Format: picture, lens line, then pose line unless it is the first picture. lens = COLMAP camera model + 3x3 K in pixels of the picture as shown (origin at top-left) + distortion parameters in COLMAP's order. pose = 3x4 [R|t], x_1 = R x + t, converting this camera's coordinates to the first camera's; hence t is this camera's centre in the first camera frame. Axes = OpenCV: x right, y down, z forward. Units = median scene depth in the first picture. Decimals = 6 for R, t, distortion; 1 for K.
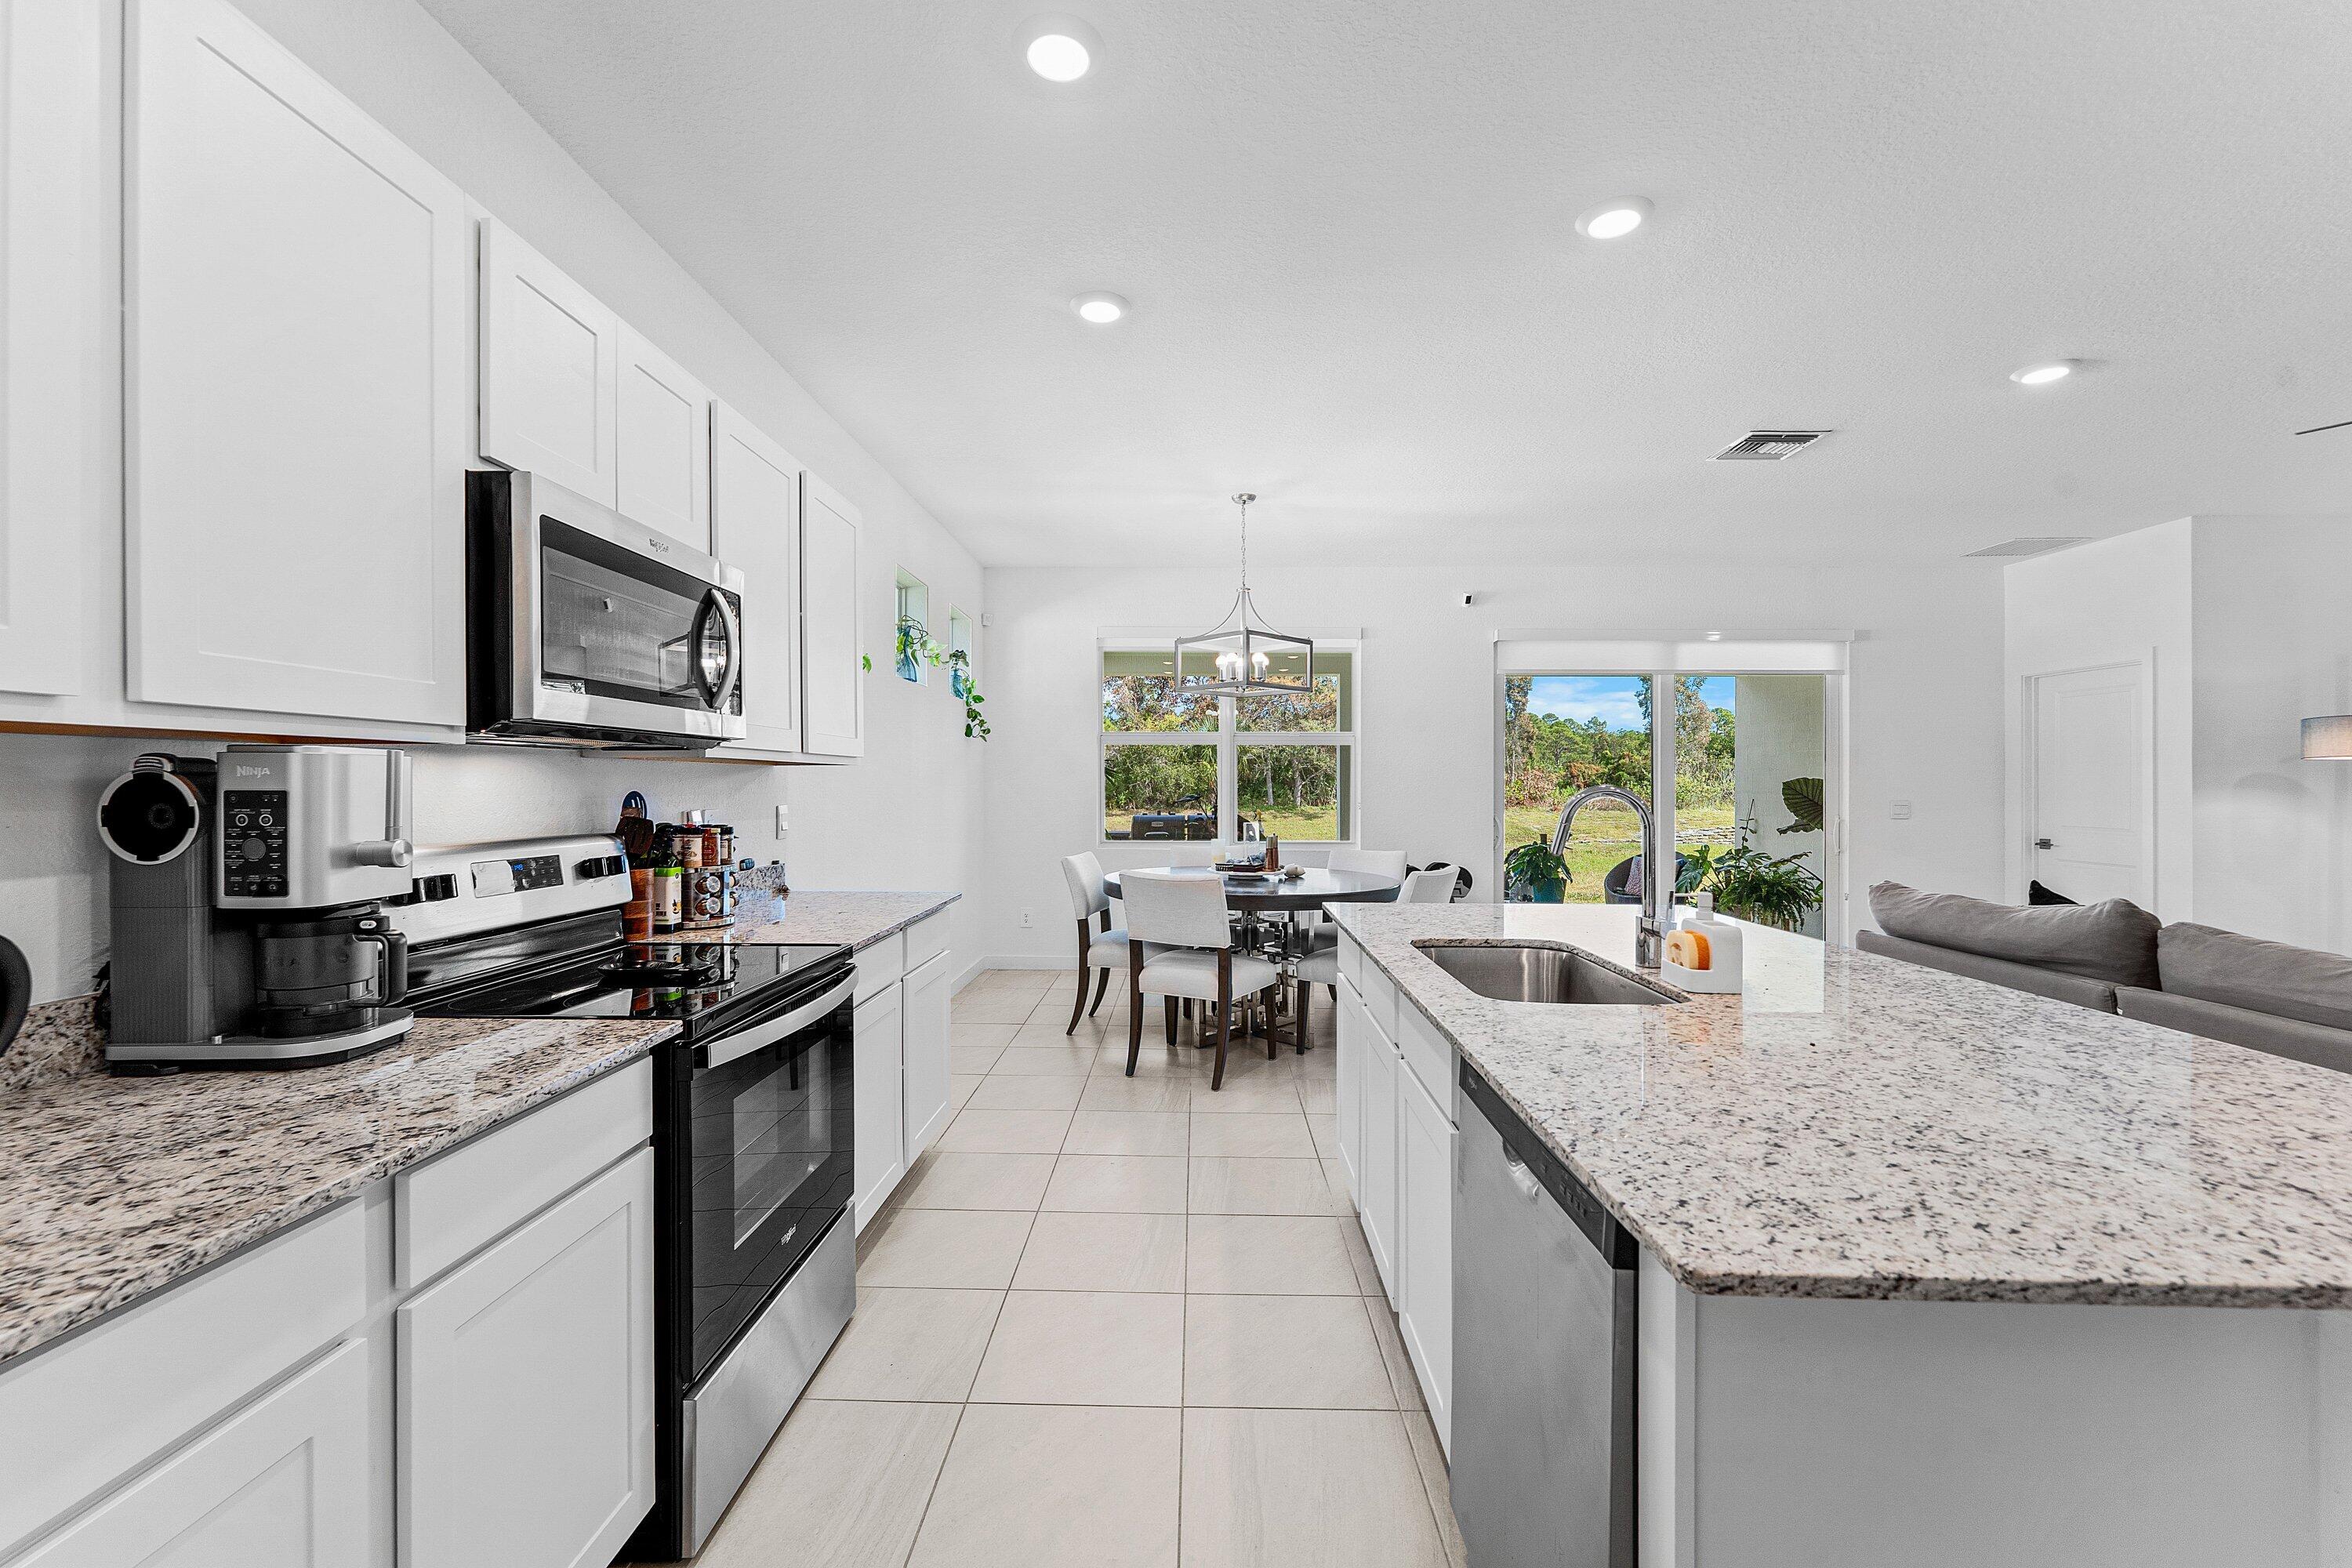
lens RADIAL K [[955.3, 0, 1193.5], [0, 955.3, 788.3], [0, 0, 1]] dist [-0.000876, -0.000123]
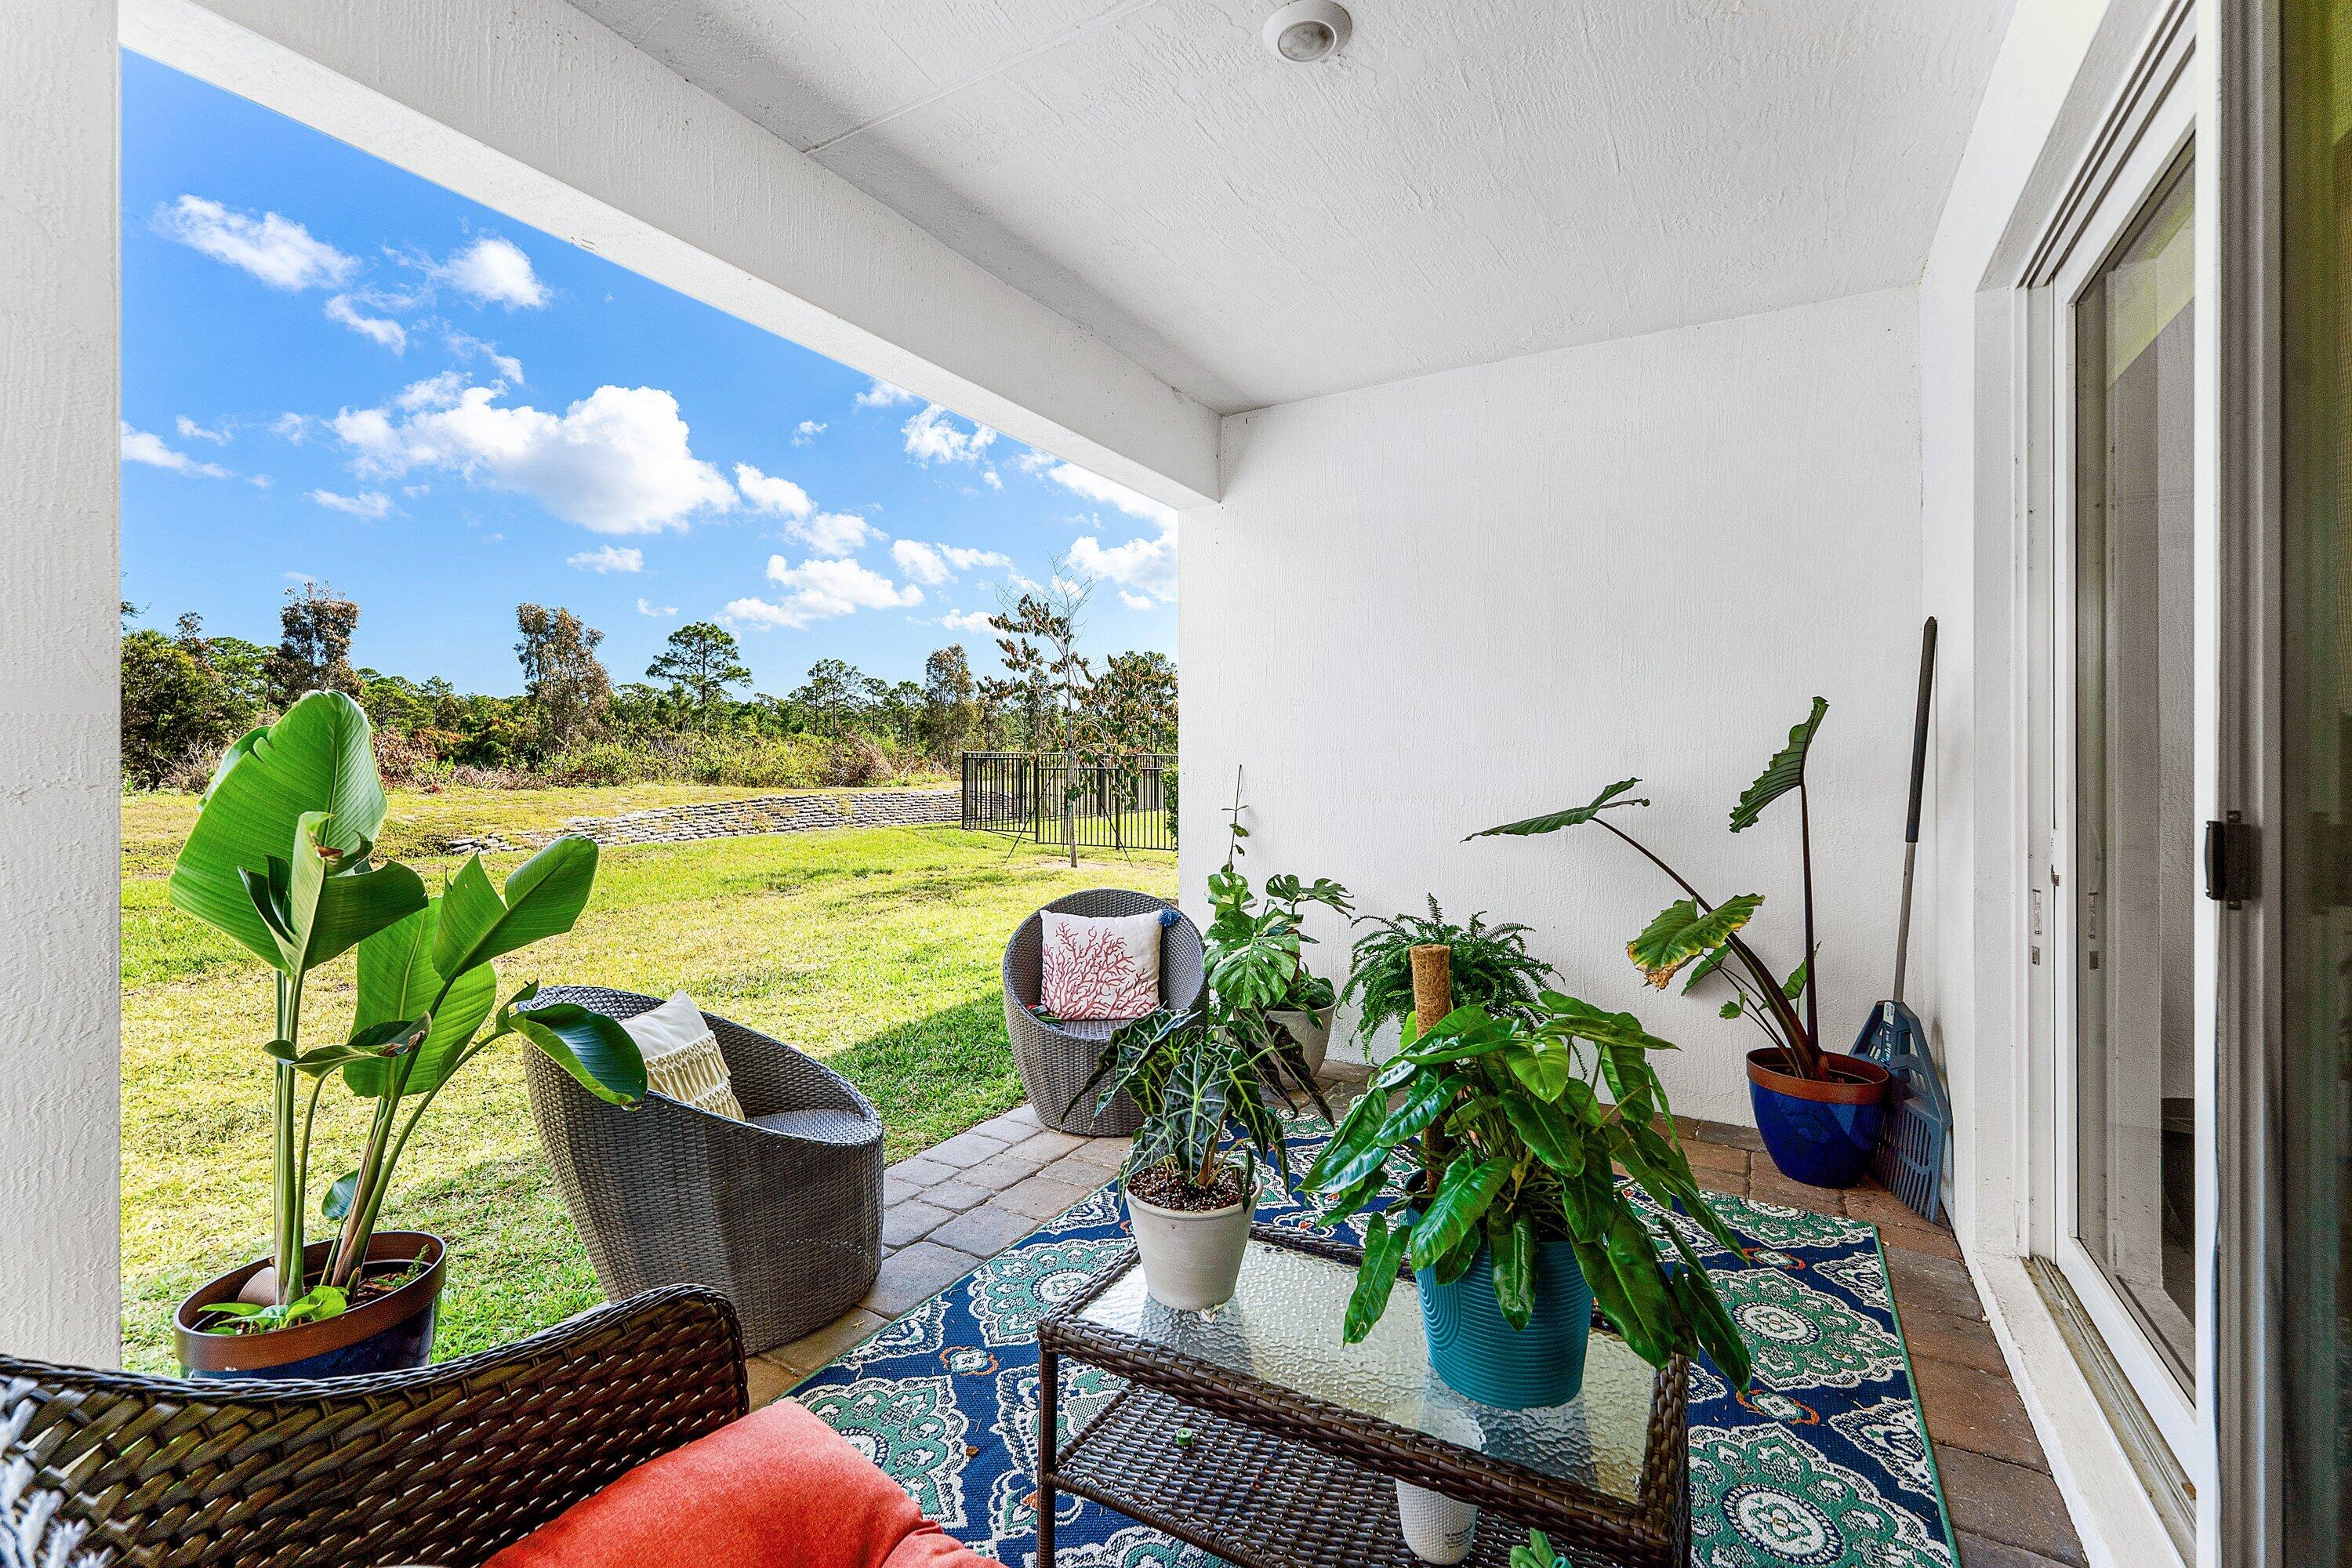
lens RADIAL K [[963.5, 0, 1206.3], [0, 963.5, 762.4], [0, 0, 1]] dist [-0.000261, -0.000076]
pose [[0.477137, -0.001406, 0.878828, 0.234011], [0.001119, 0.999999, 0.000993, 0.014225], [-0.878828, 0.000510, 0.477138, 1.118979]]
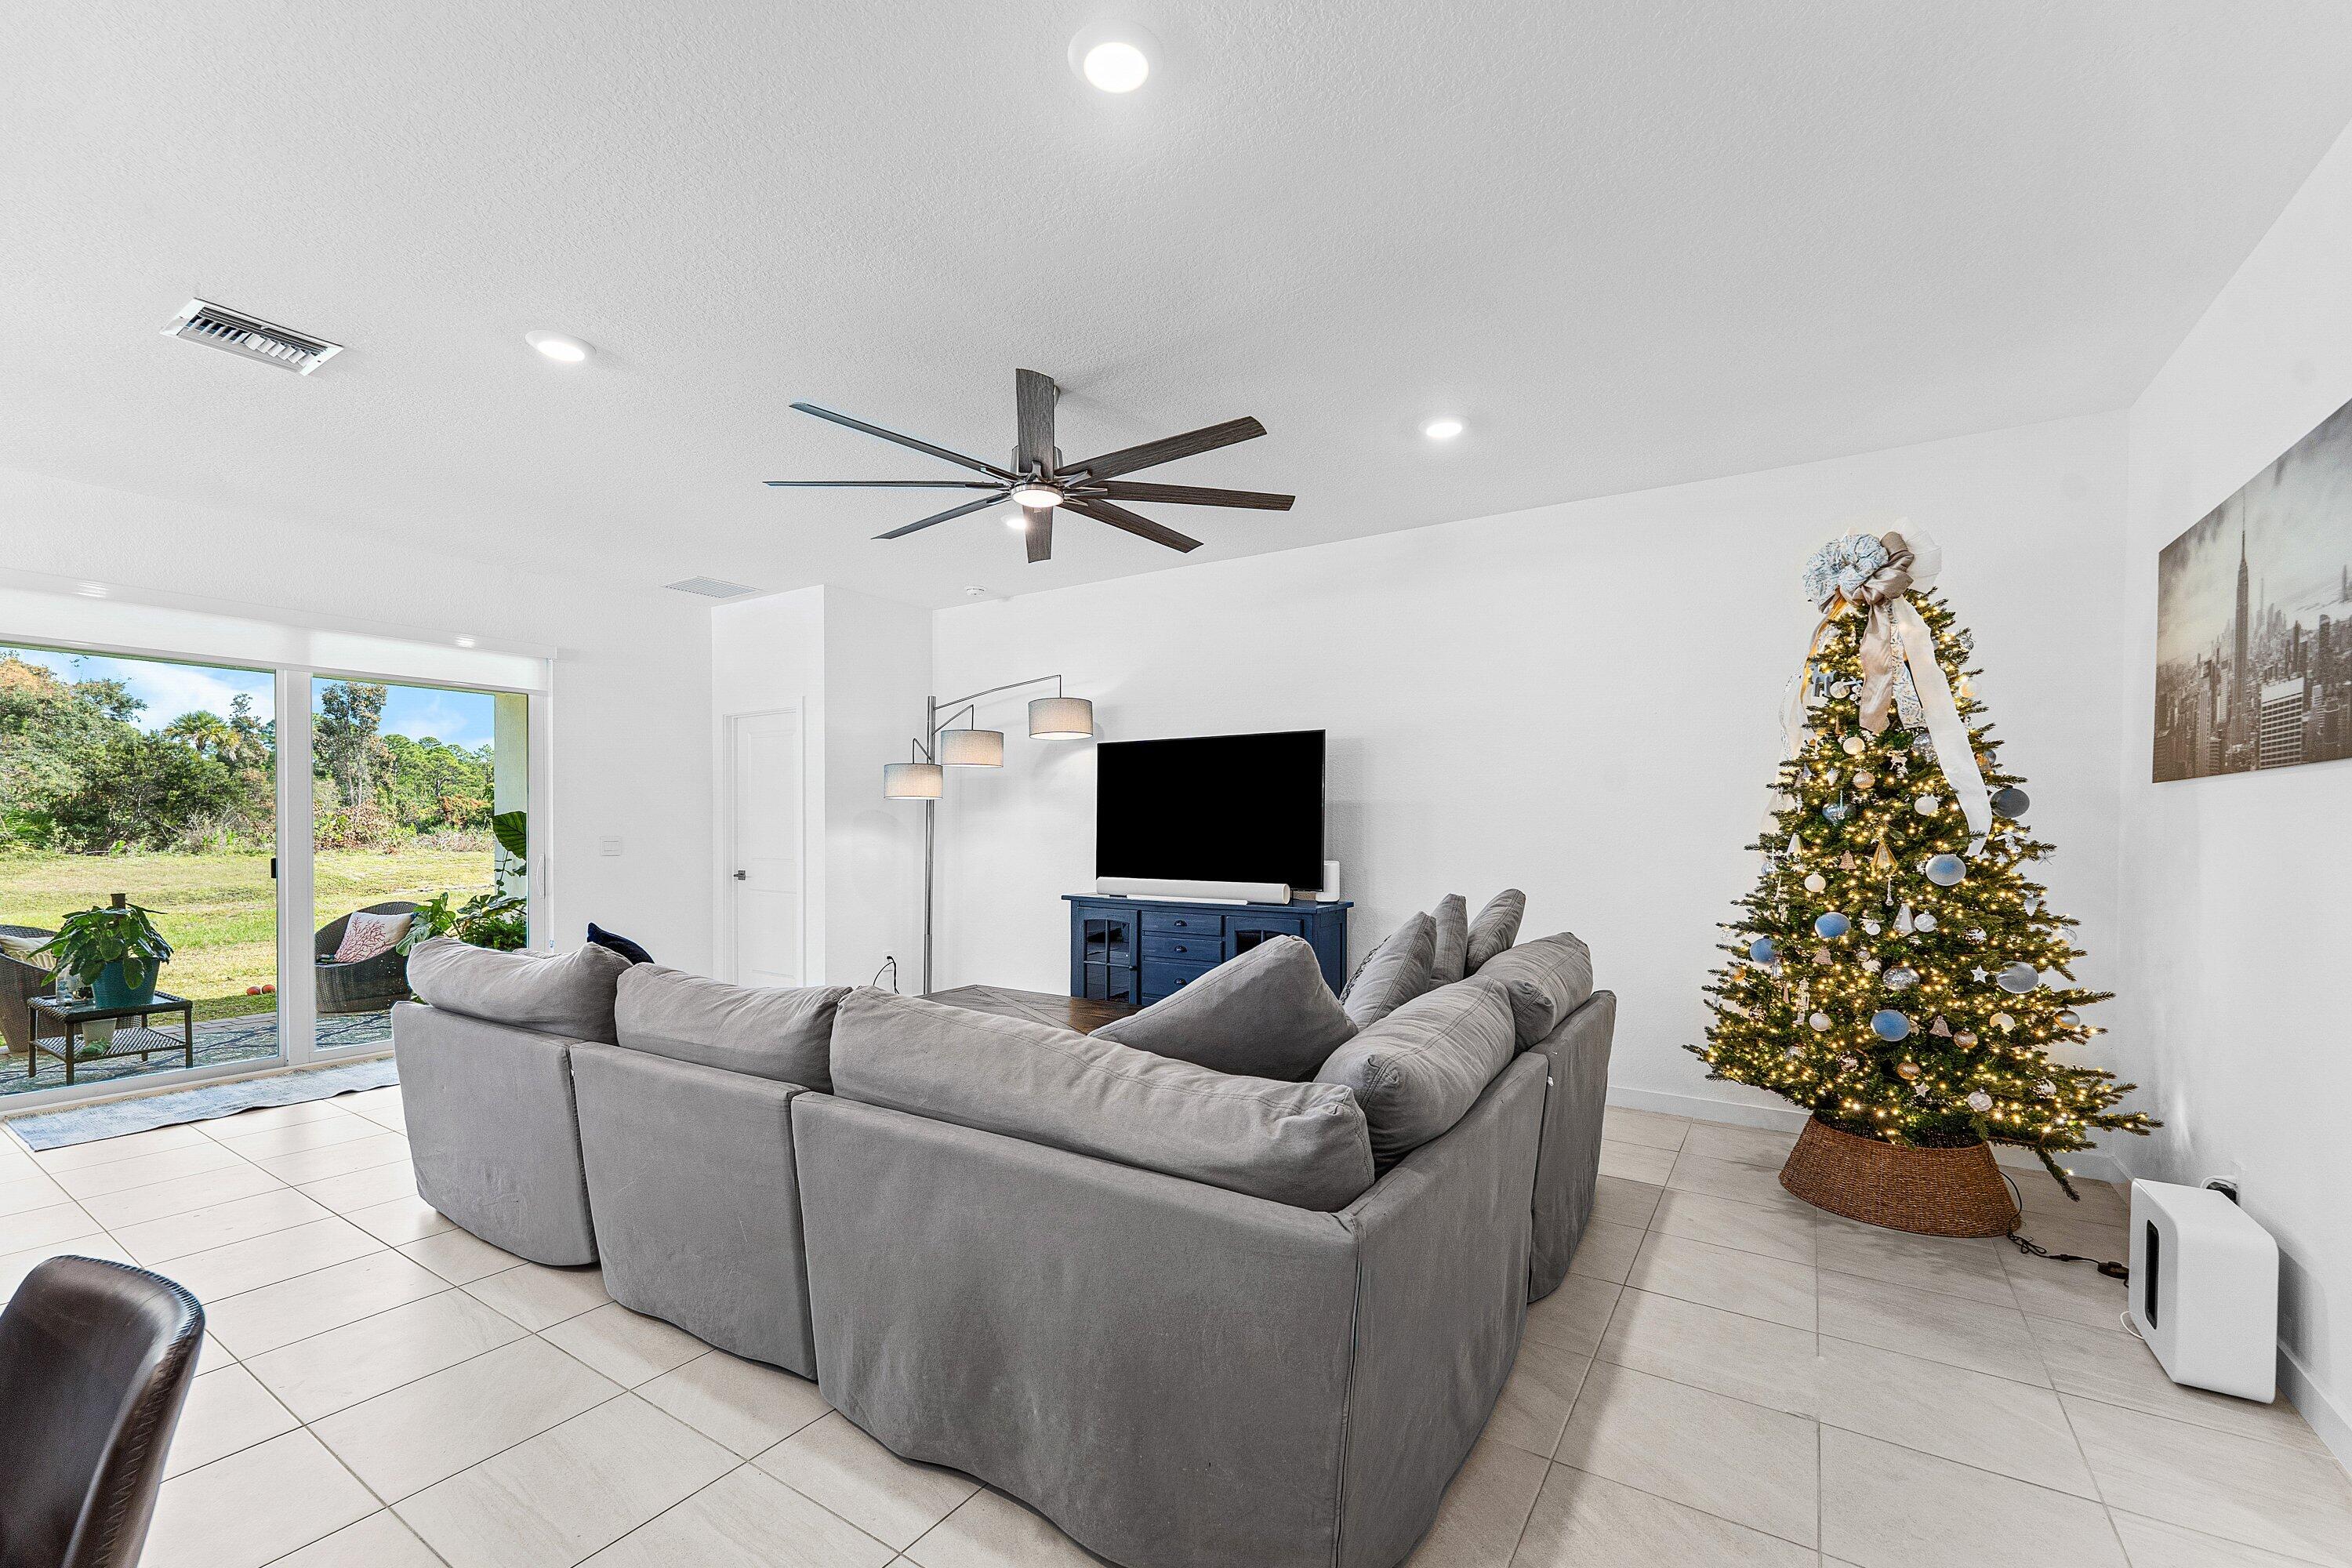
lens RADIAL K [[975.4, 0, 1159.7], [0, 975.4, 821.3], [0, 0, 1]] dist [-0.000360, -0.000295]
pose [[0.540582, 0.000914, 0.841291, 0.223248], [0.003016, 0.999991, -0.003025, 0.002739], [-0.841286, 0.004172, 0.540575, 0.026066]]
